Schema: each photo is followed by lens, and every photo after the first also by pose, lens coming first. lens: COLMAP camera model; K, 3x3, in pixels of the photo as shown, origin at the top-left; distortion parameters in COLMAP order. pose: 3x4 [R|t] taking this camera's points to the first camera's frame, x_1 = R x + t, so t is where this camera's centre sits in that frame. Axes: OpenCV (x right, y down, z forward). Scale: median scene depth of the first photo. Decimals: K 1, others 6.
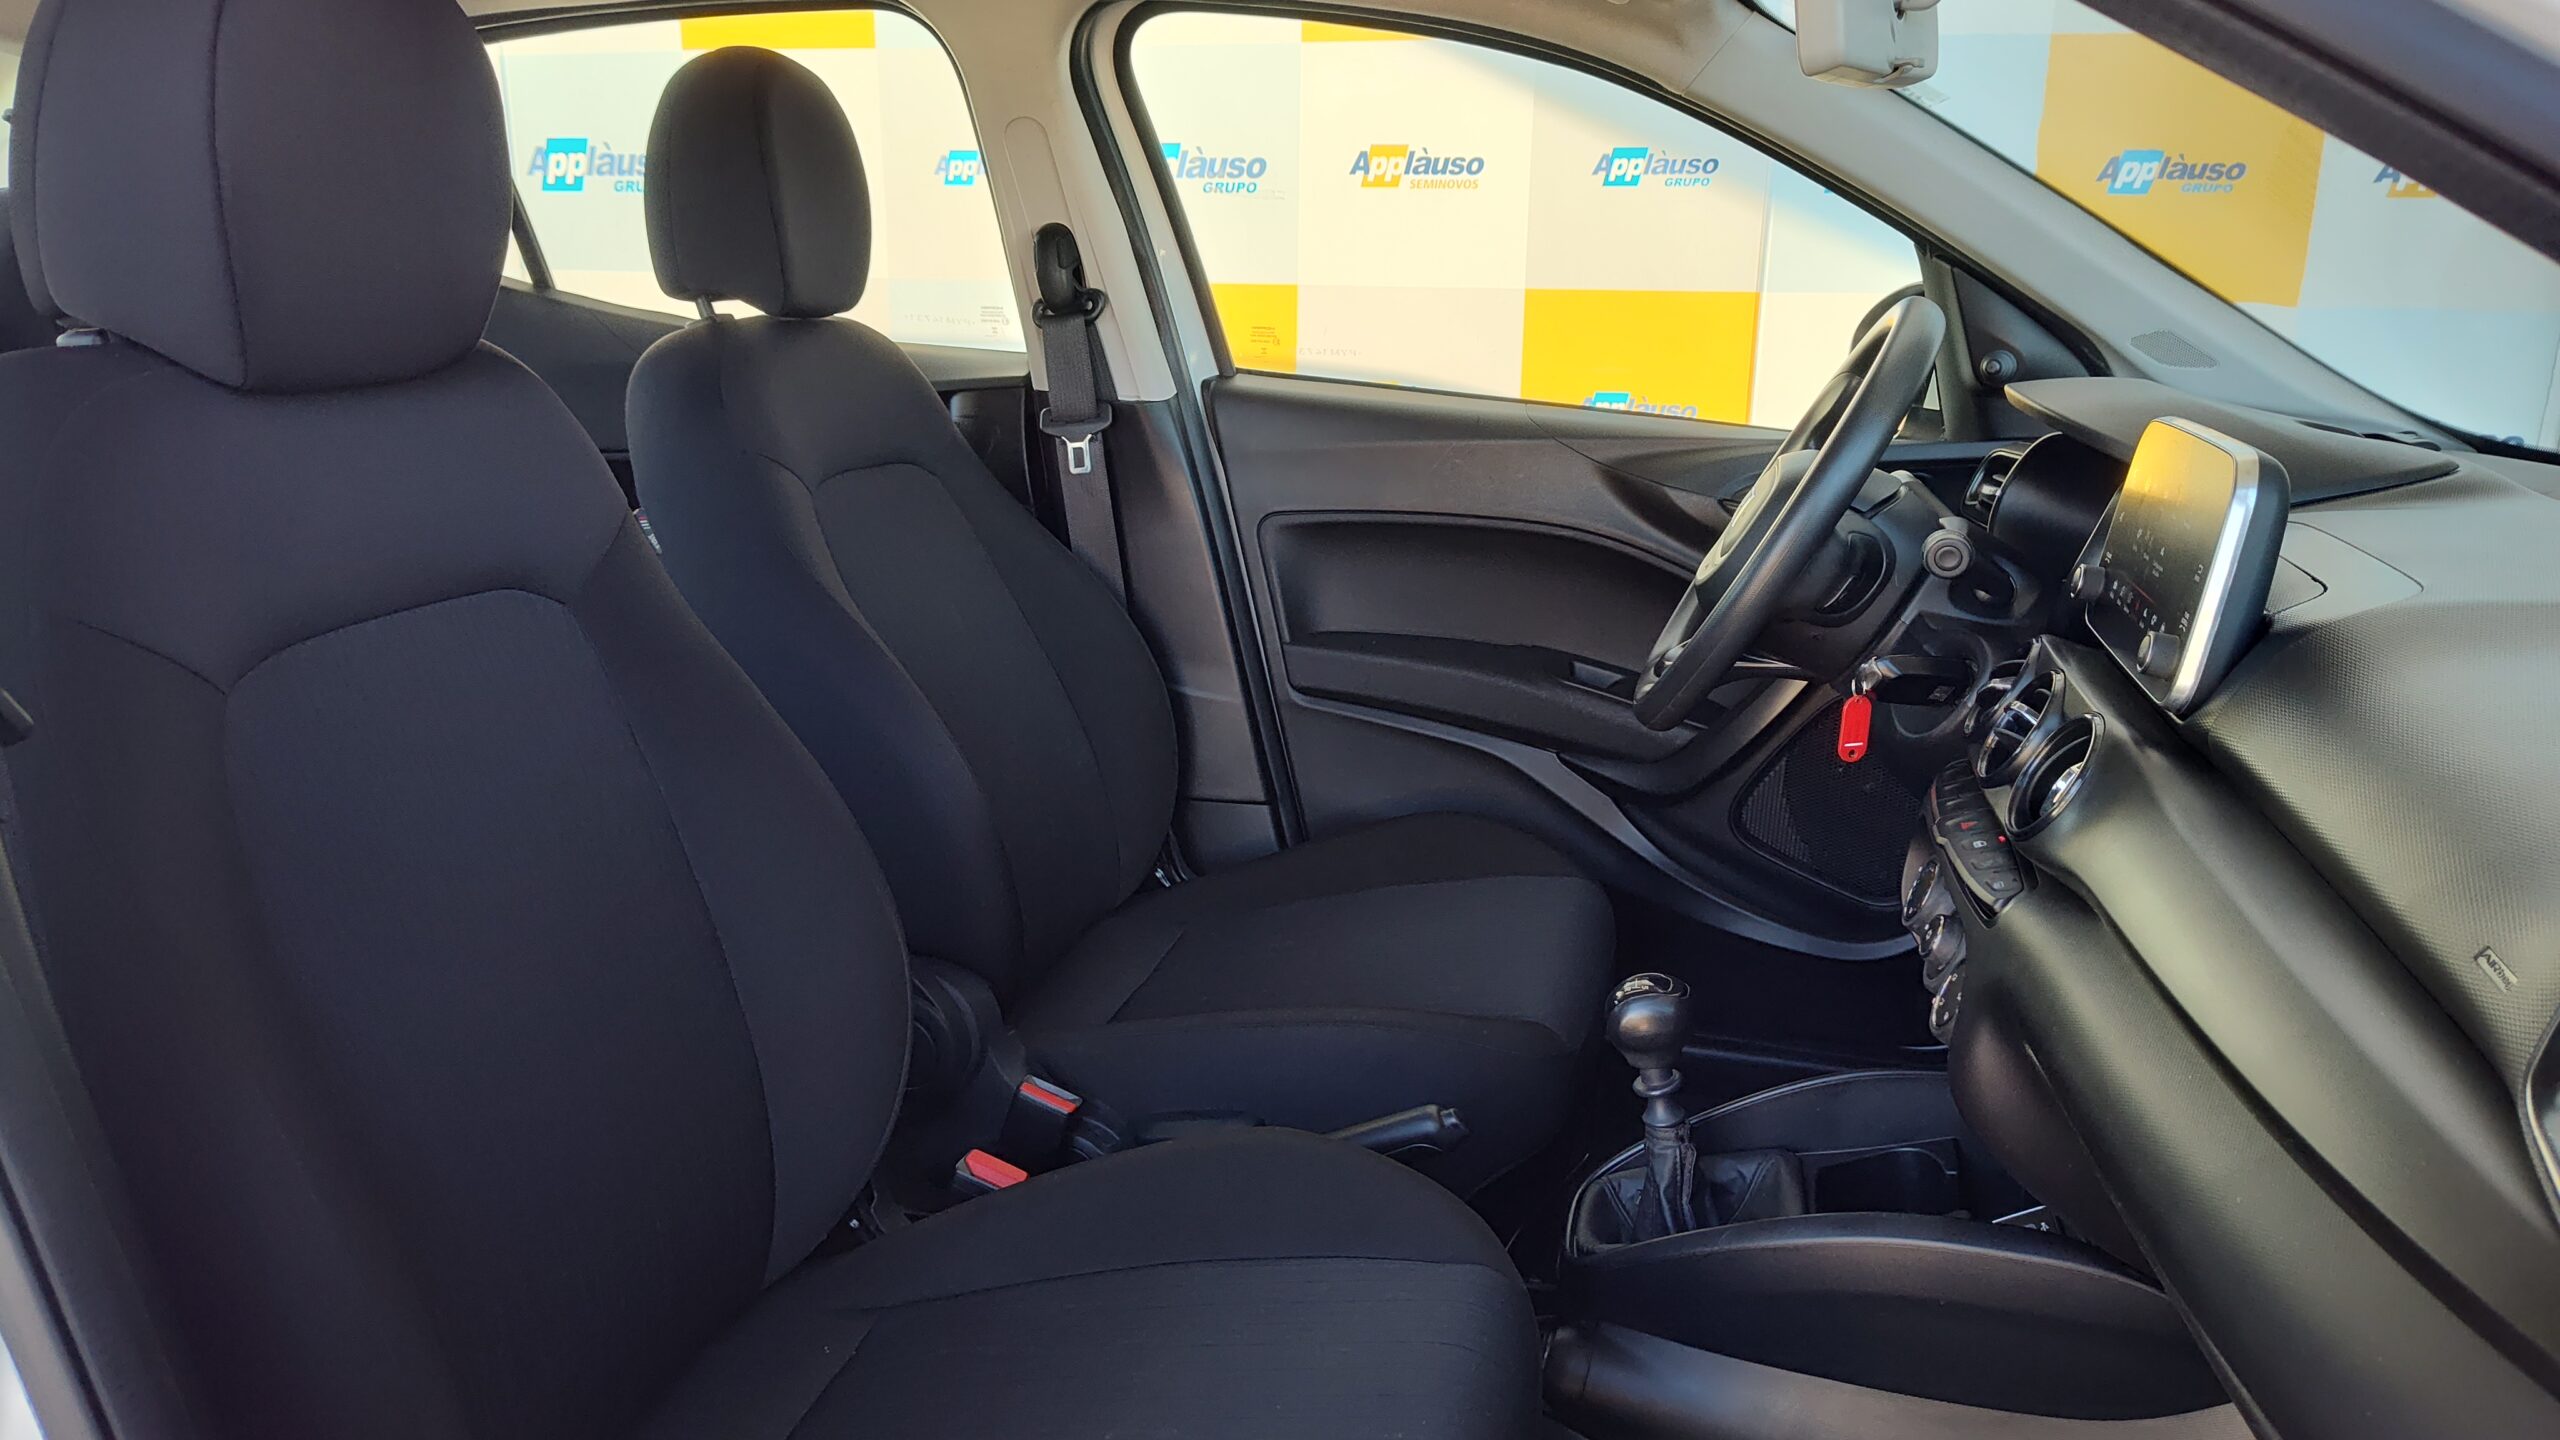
lens RADIAL K [[1760.3, 0, 1267.3], [0, 1760.3, 712.9], [0, 0, 1]] dist [0.038155, -0.002418]
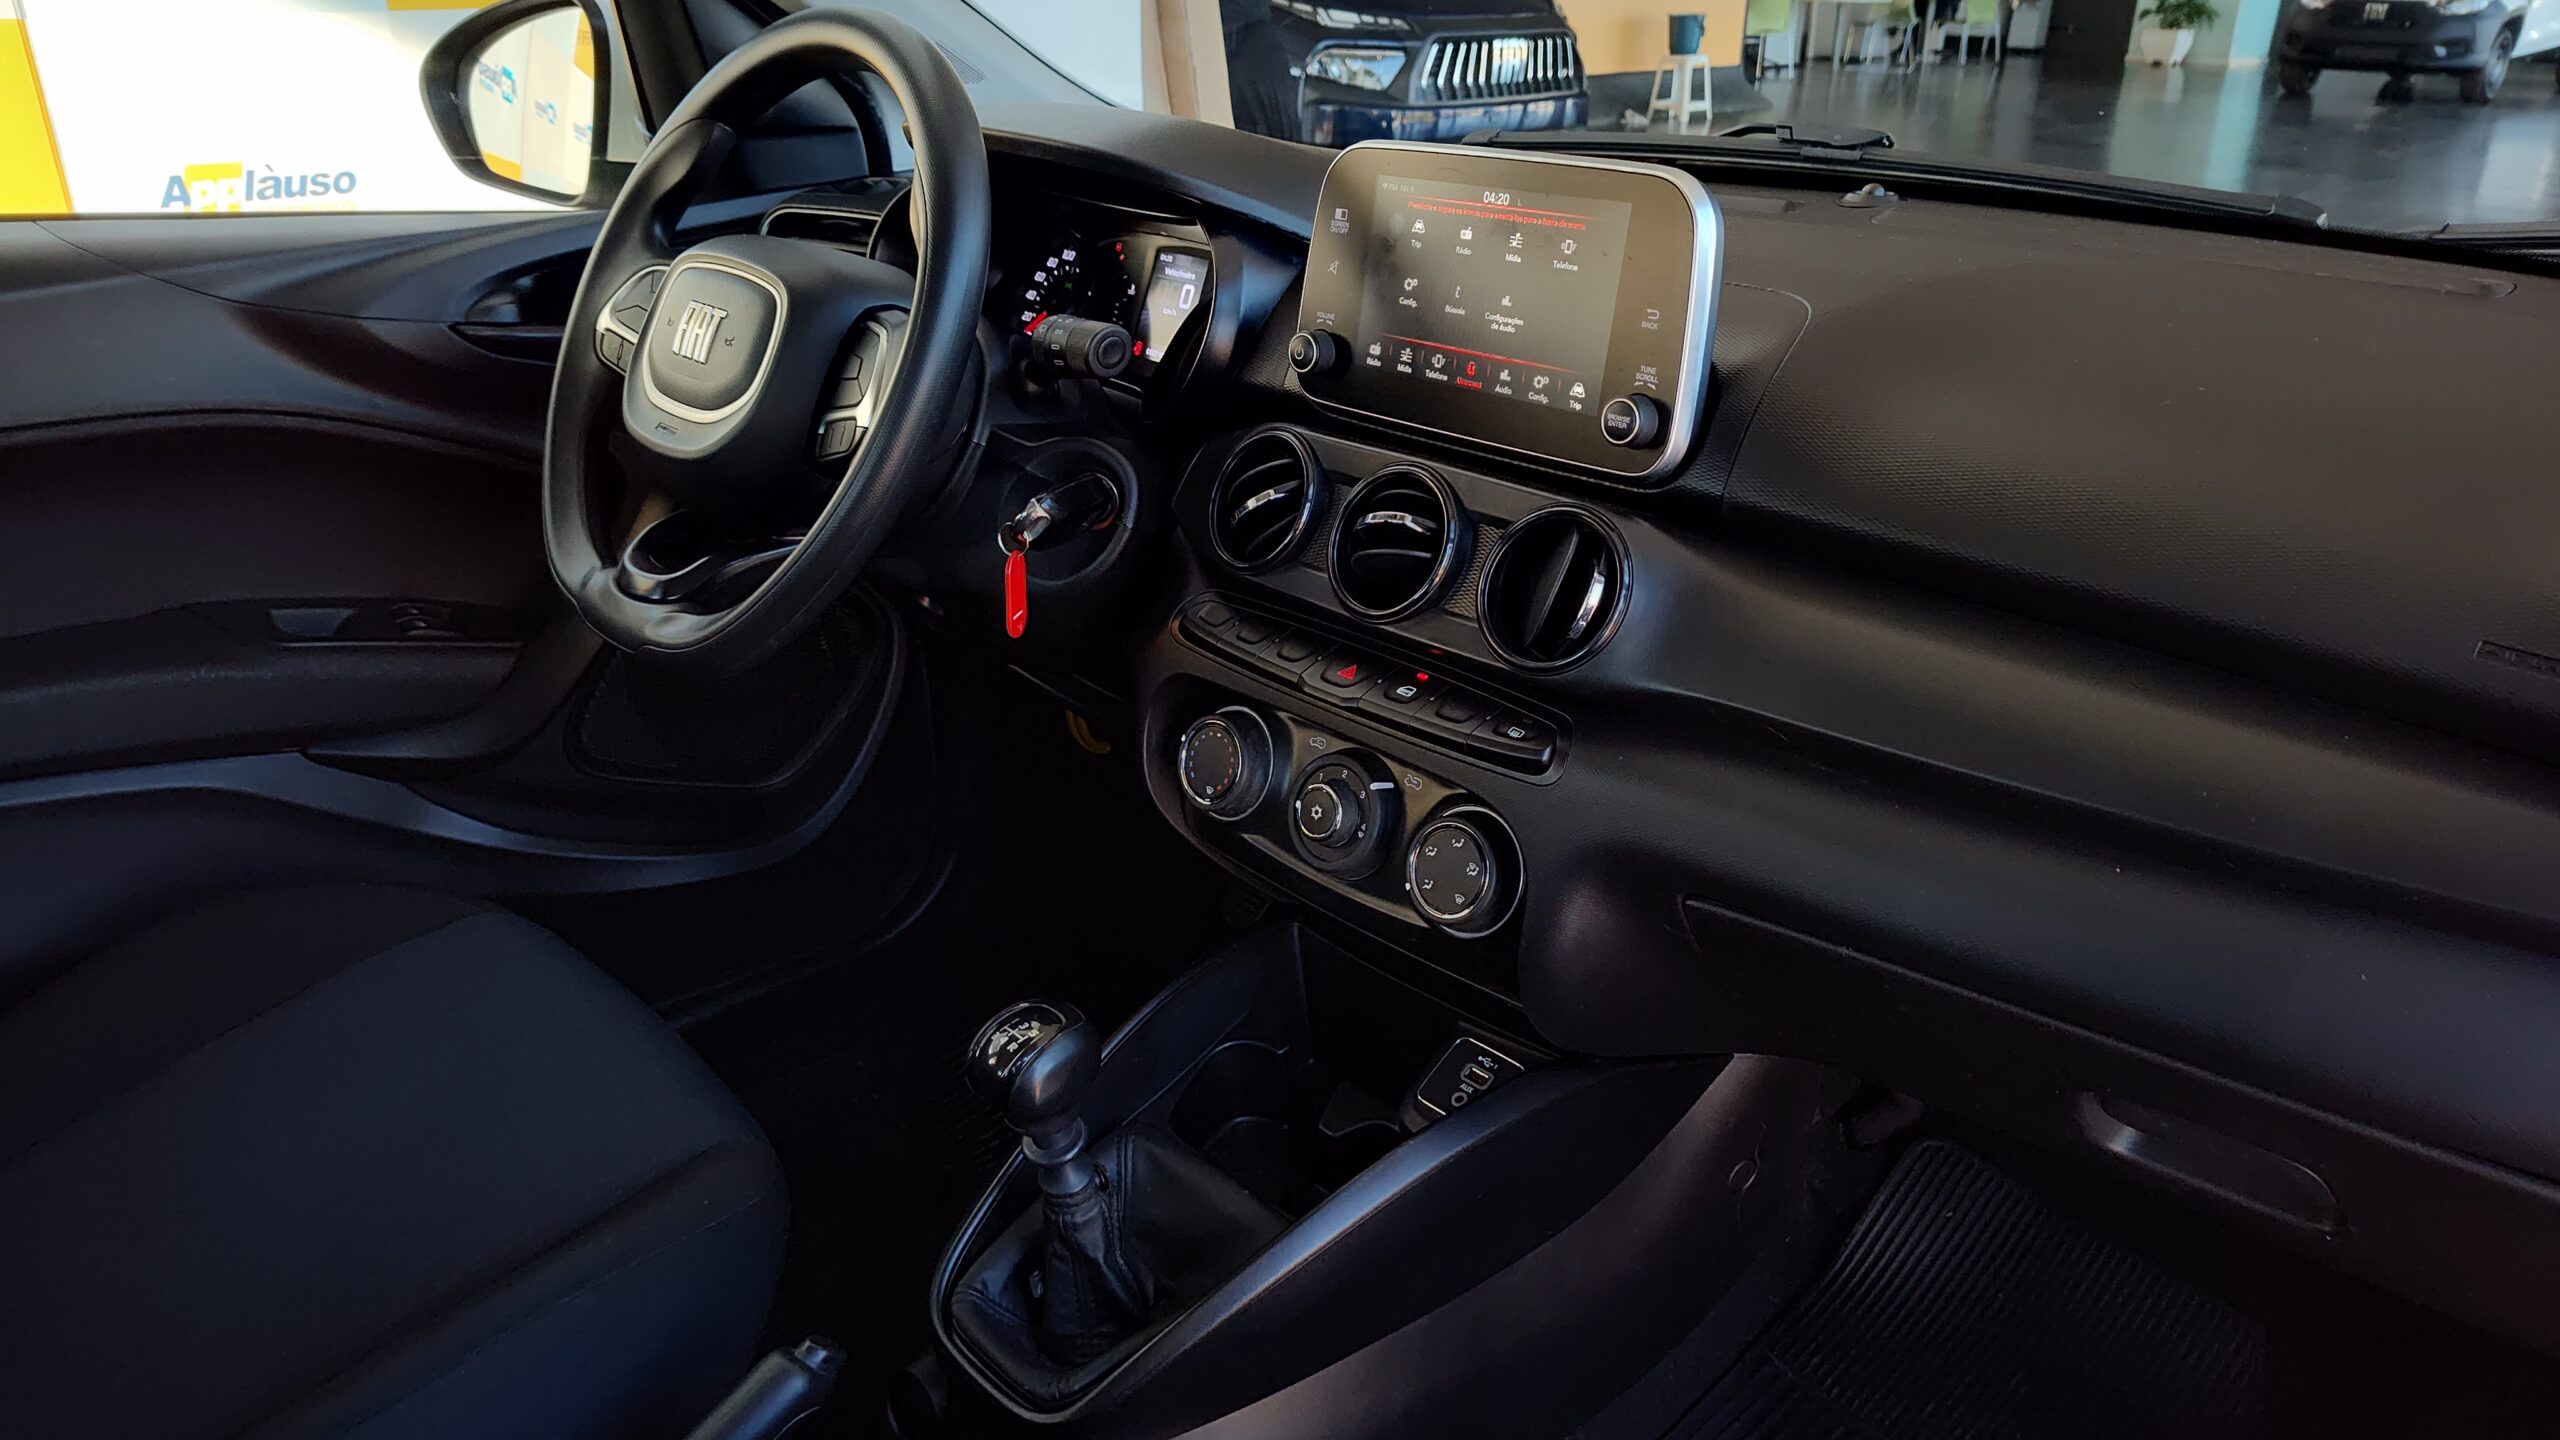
lens RADIAL K [[1771.7, 0, 1280.0], [0, 1771.7, 720.0], [0, 0, 1]] dist [0.005229, -0.010640]
pose [[0.525868, -0.351797, 0.774404, -0.096820], [0.228241, 0.935430, 0.269958, -0.053009], [-0.819371, 0.034789, 0.572207, 0.203066]]
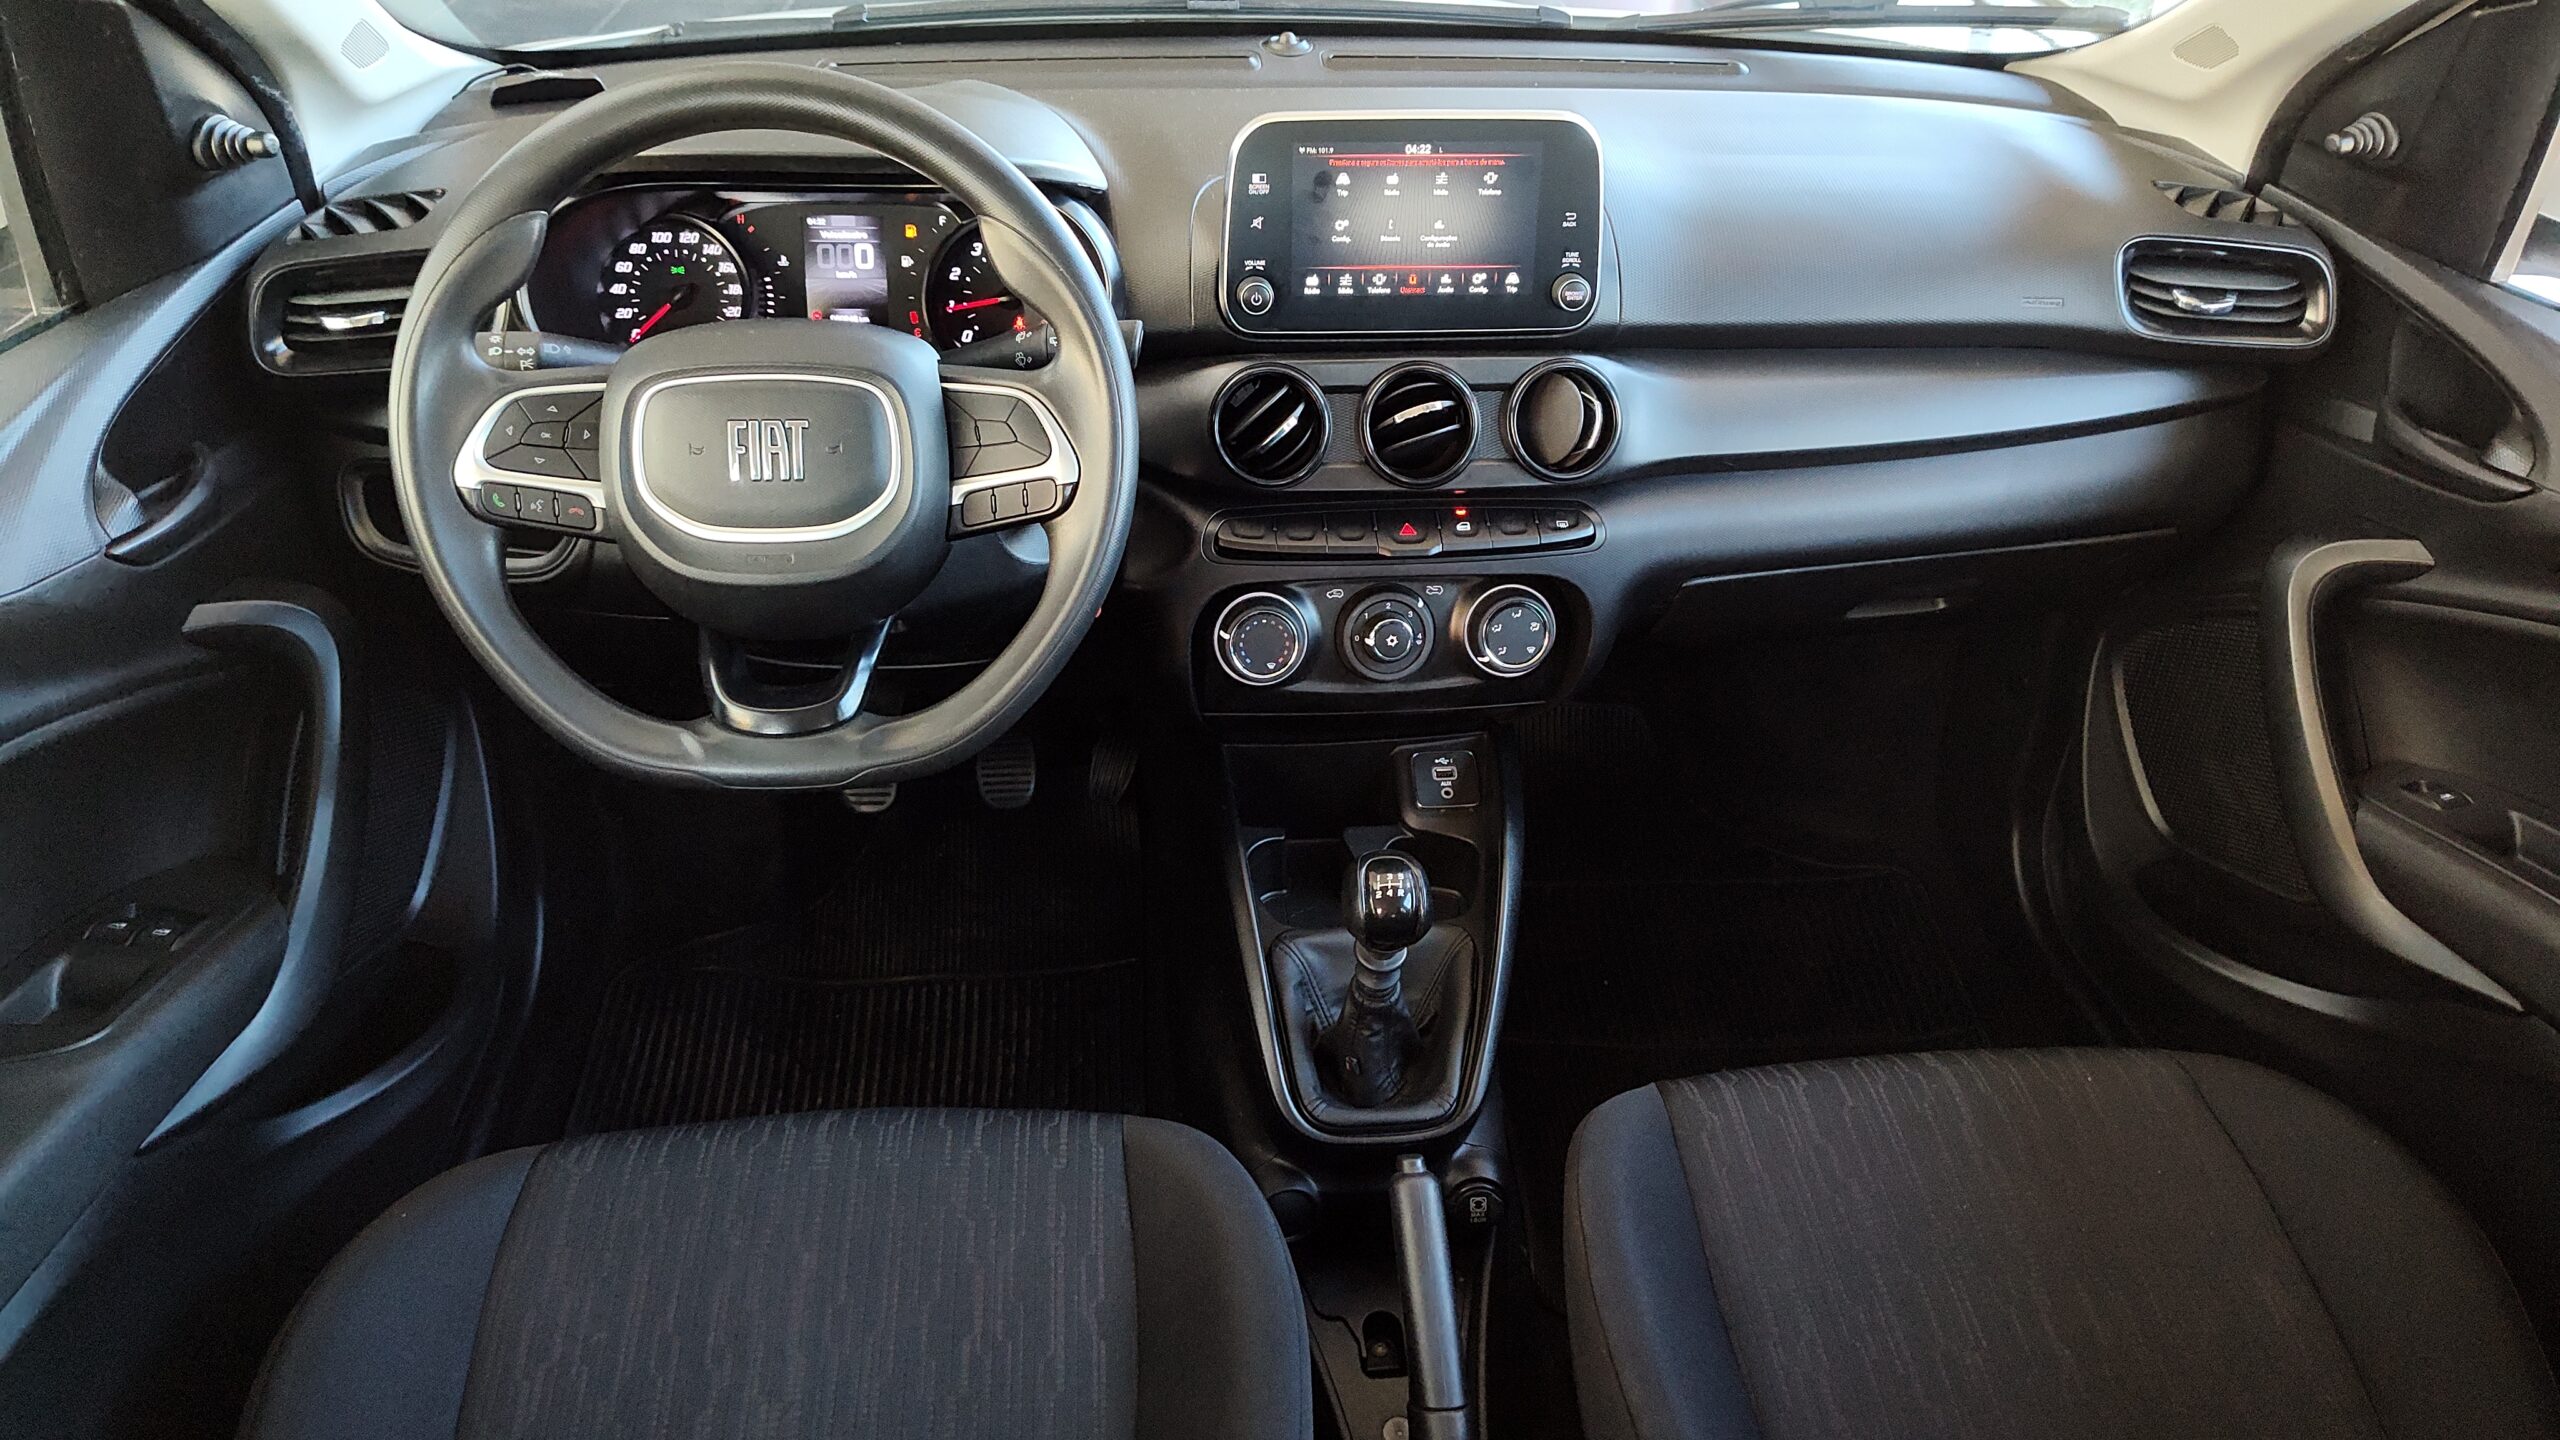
lens RADIAL K [[1758.6, 0, 1296.2], [0, 1758.6, 717.4], [0, 0, 1]] dist [0.060768, -0.101354]
pose [[-0.349803, -0.541542, 0.764441, -0.171032], [0.211481, 0.749282, 0.627576, -0.197378], [-0.912641, 0.381193, -0.147575, 0.460242]]
